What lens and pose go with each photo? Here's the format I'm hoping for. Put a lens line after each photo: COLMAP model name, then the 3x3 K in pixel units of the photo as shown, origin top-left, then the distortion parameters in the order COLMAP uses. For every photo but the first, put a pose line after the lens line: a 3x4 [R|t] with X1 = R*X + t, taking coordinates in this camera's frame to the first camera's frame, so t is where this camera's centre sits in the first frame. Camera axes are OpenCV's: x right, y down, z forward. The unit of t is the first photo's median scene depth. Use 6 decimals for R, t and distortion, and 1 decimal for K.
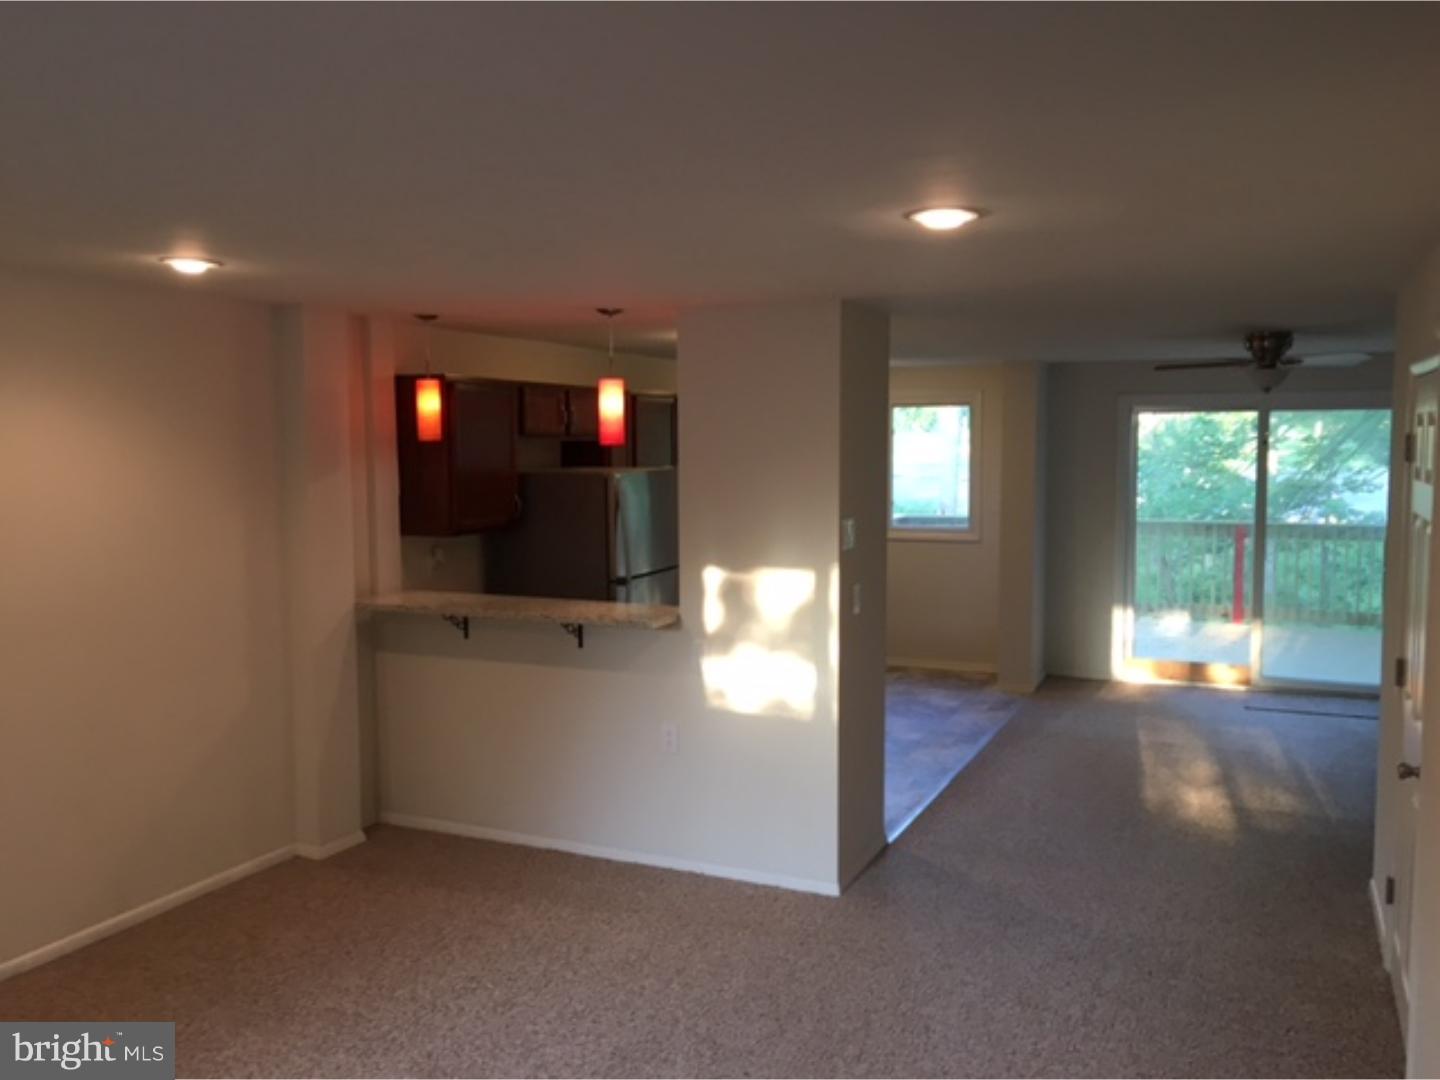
lens RADIAL K [[1224.0, 0, 720.0], [0, 1224.0, 540.0], [0, 0, 1]] dist [0.082301, -0.118750]
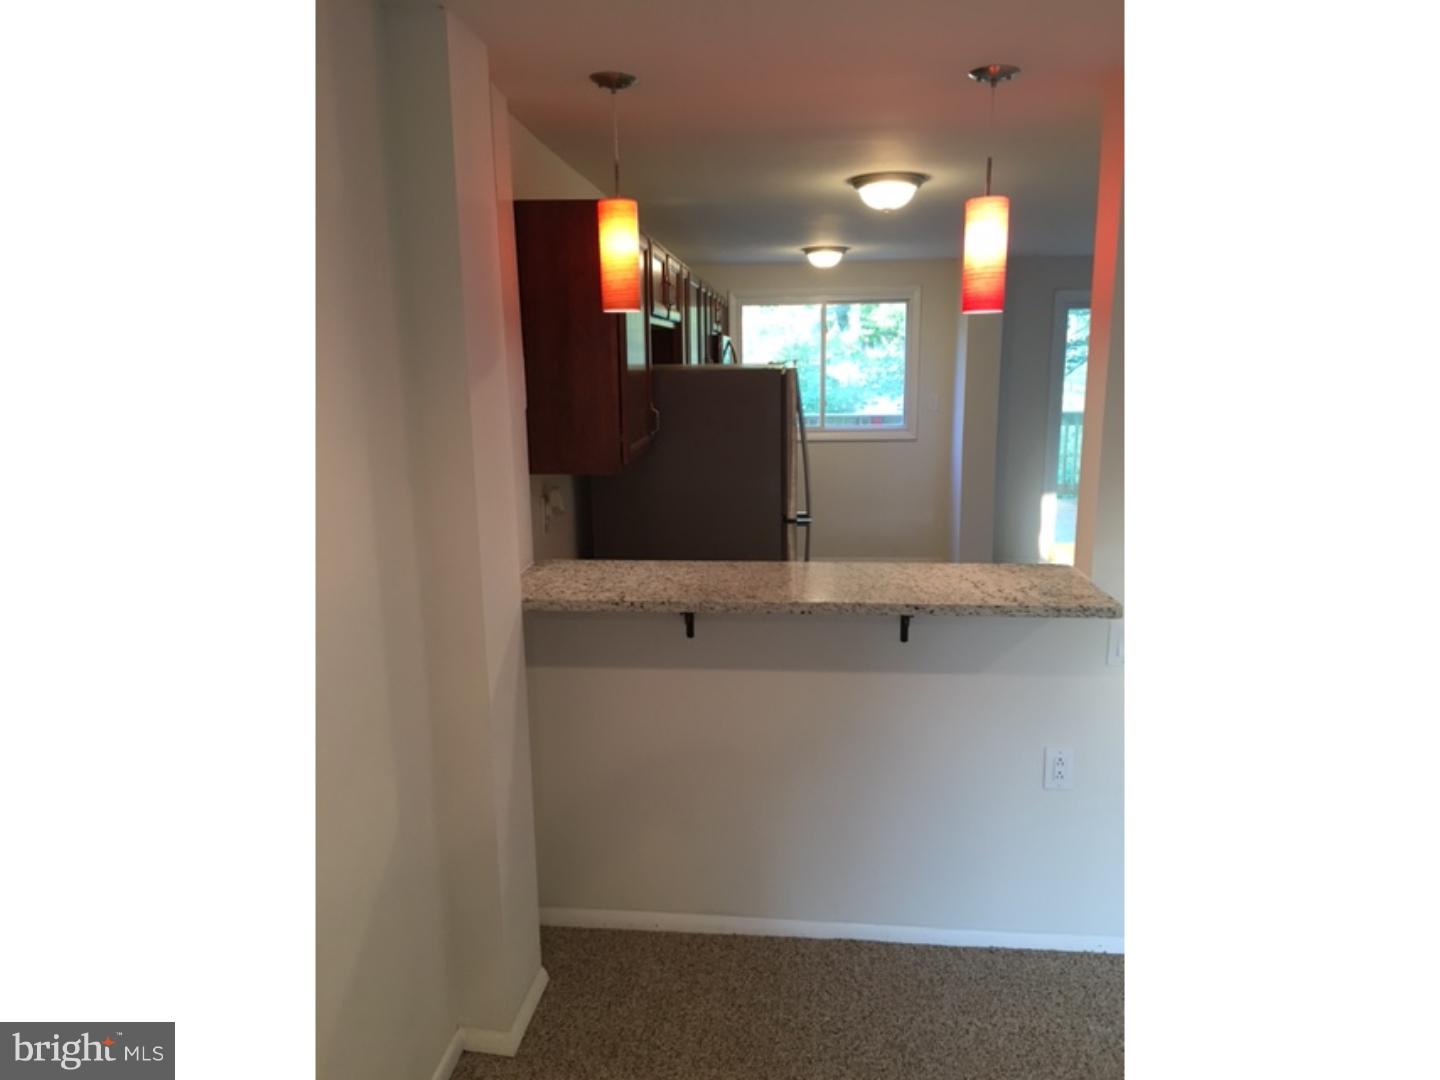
lens RADIAL K [[910.2, 0, 706.0], [0, 910.2, 544.1], [0, 0, 1]] dist [0.026795, -0.000336]
pose [[0.943833, -0.074110, 0.322004, -0.401726], [0.034352, 0.991250, 0.127451, -0.029948], [-0.328632, -0.109231, 0.938120, 0.668439]]
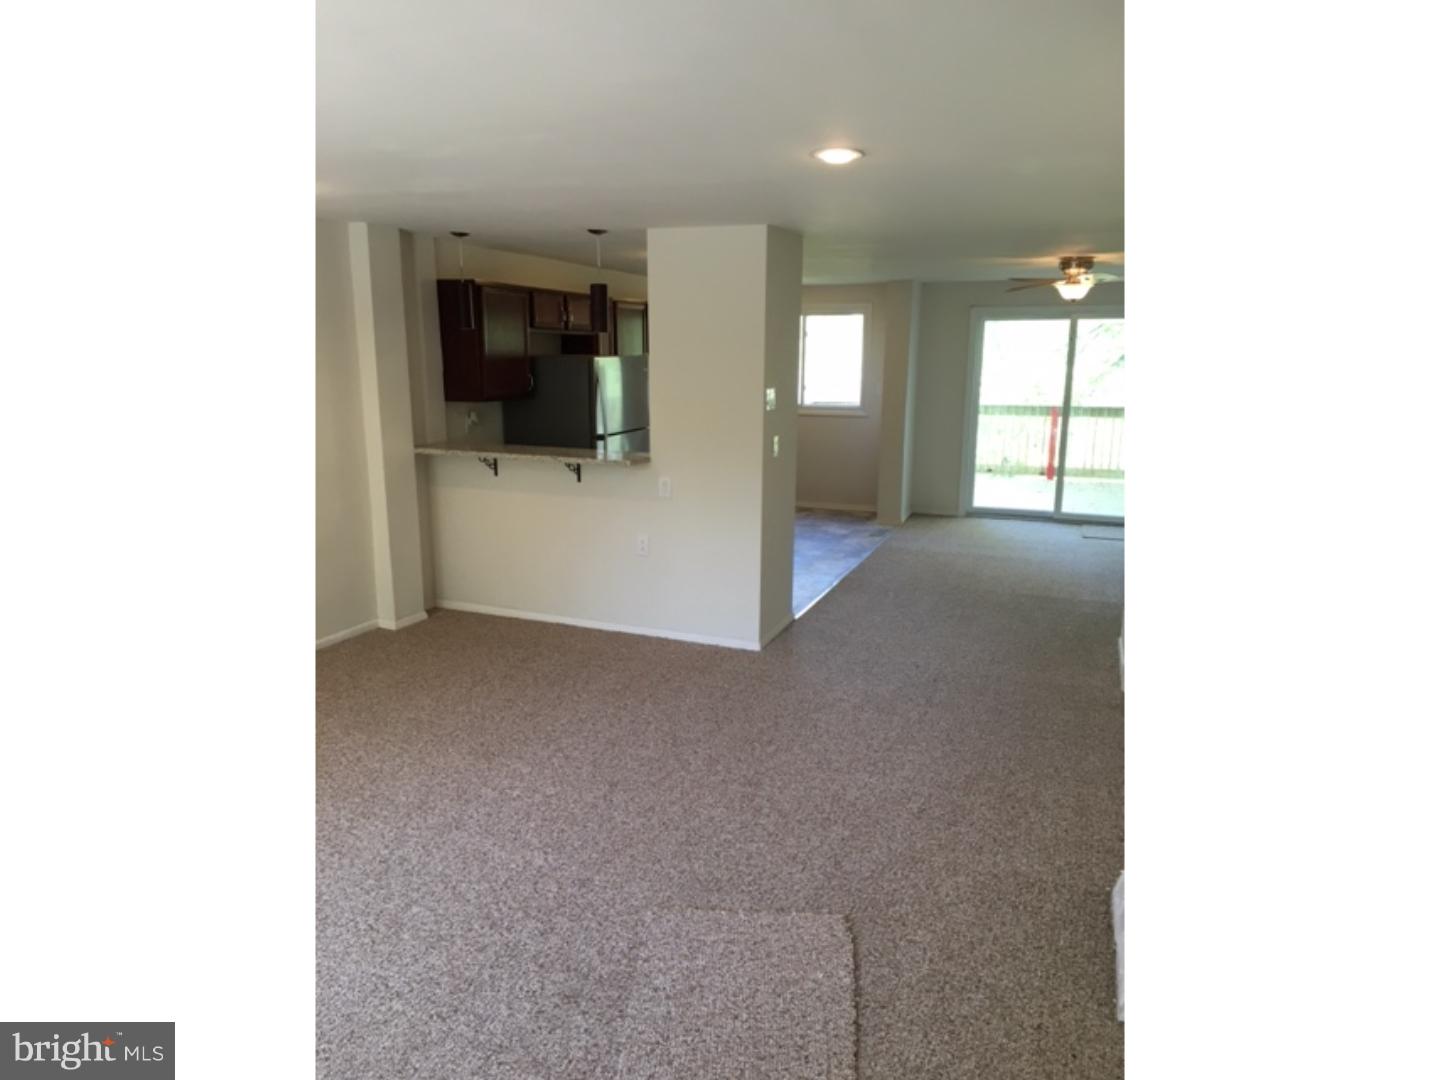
lens RADIAL K [[917.0, 0, 716.3], [0, 917.0, 541.3], [0, 0, 1]] dist [0.056003, -0.001697]
pose [[0.999136, 0.001903, 0.041507, -0.000367], [-0.006993, 0.992404, 0.122826, 0.028141], [-0.040958, -0.123010, 0.991560, -0.061044]]
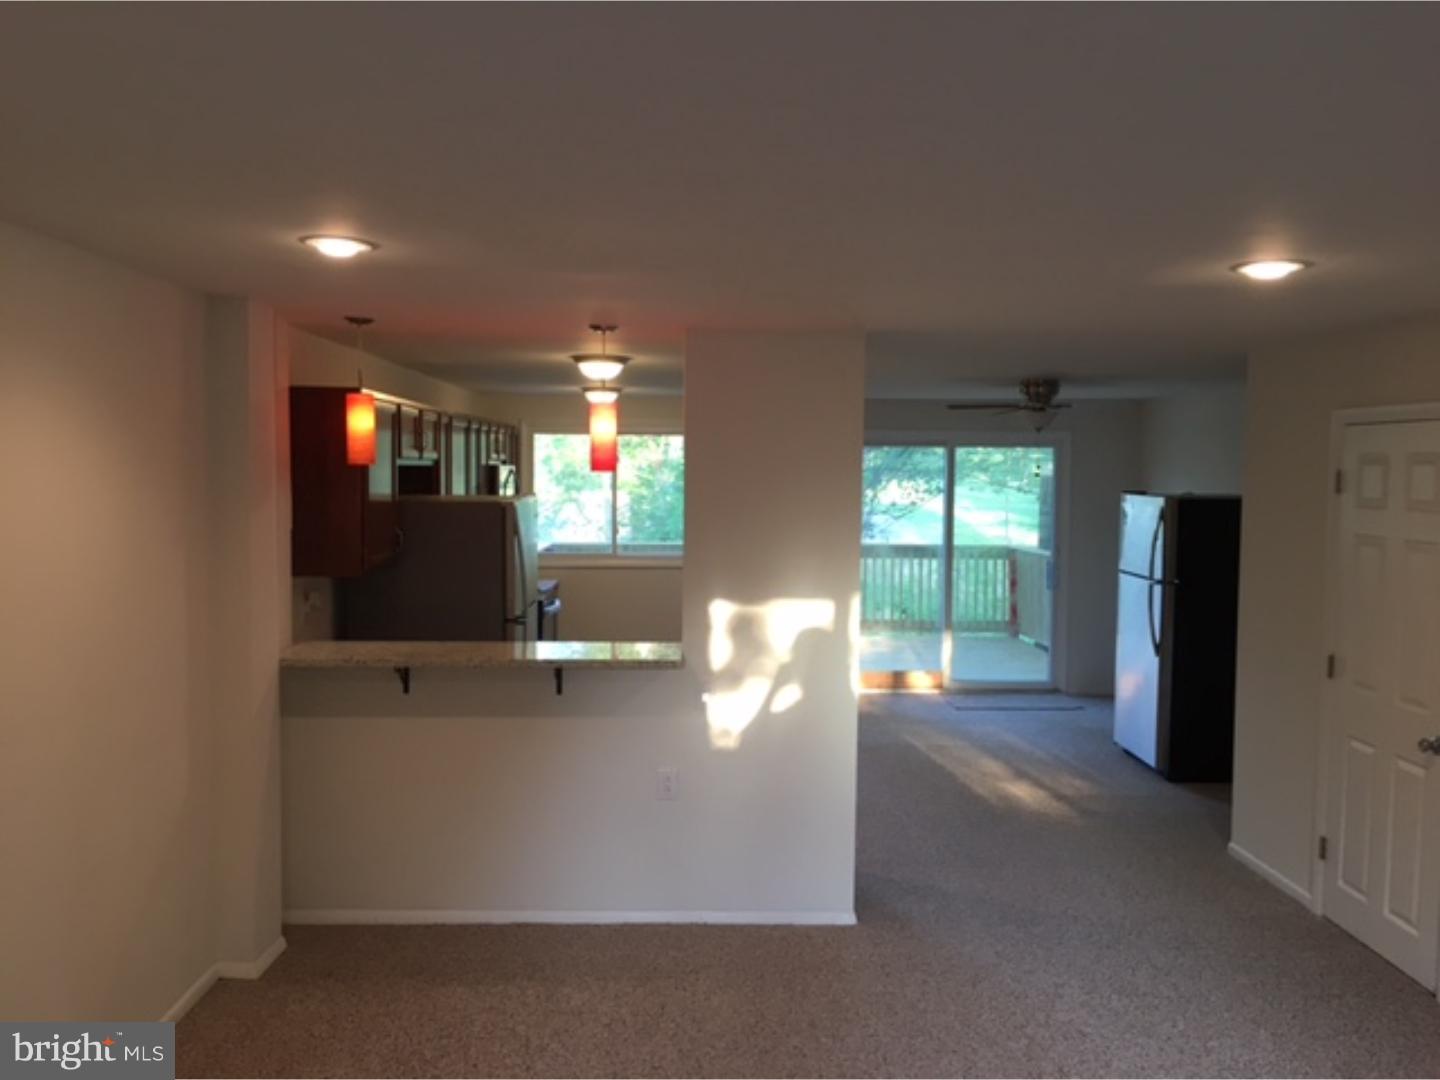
lens RADIAL K [[1224.0, 0, 720.0], [0, 1224.0, 540.0], [0, 0, 1]] dist [0.082301, -0.118750]
pose [[0.899402, -0.013494, 0.436914, -0.449882], [0.022063, 0.999651, -0.014544, -0.012284], [-0.436565, 0.022721, 0.899386, 0.140692]]
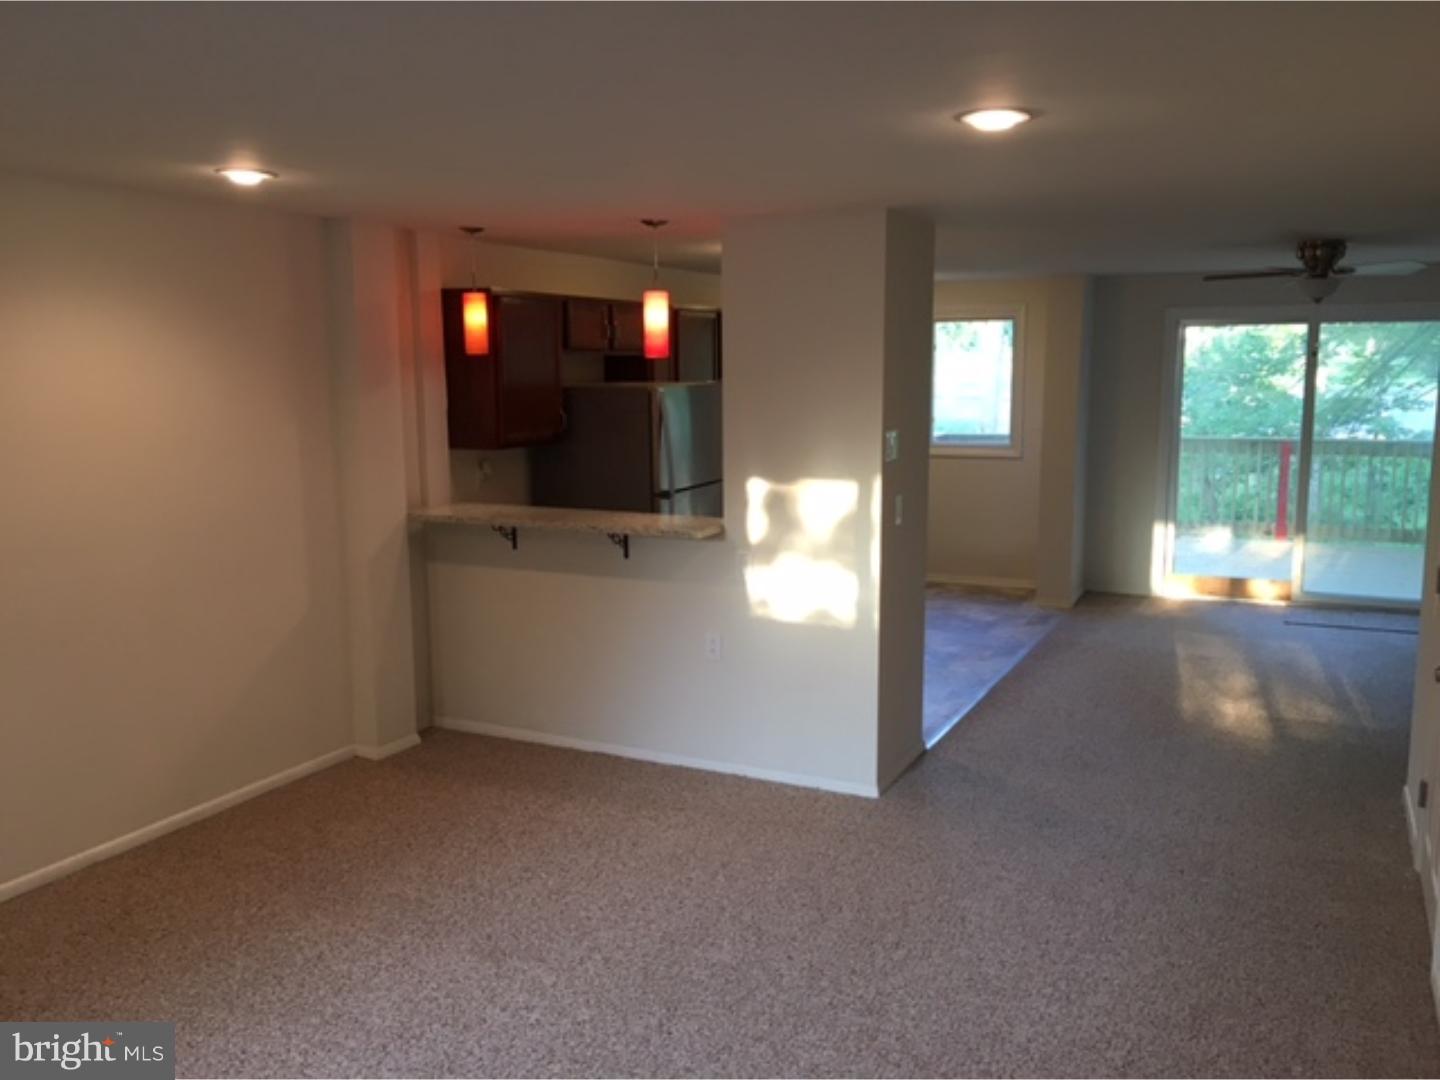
lens RADIAL K [[1222.4, 0, 720.0], [0, 1222.4, 542.3], [0, 0, 1]] dist [0.079580, -0.108621]
pose [[0.999544, 0.002713, -0.030081, -0.005478], [-0.000725, 0.997824, 0.065929, 0.008217], [0.030194, -0.065878, 0.997371, -0.015418]]
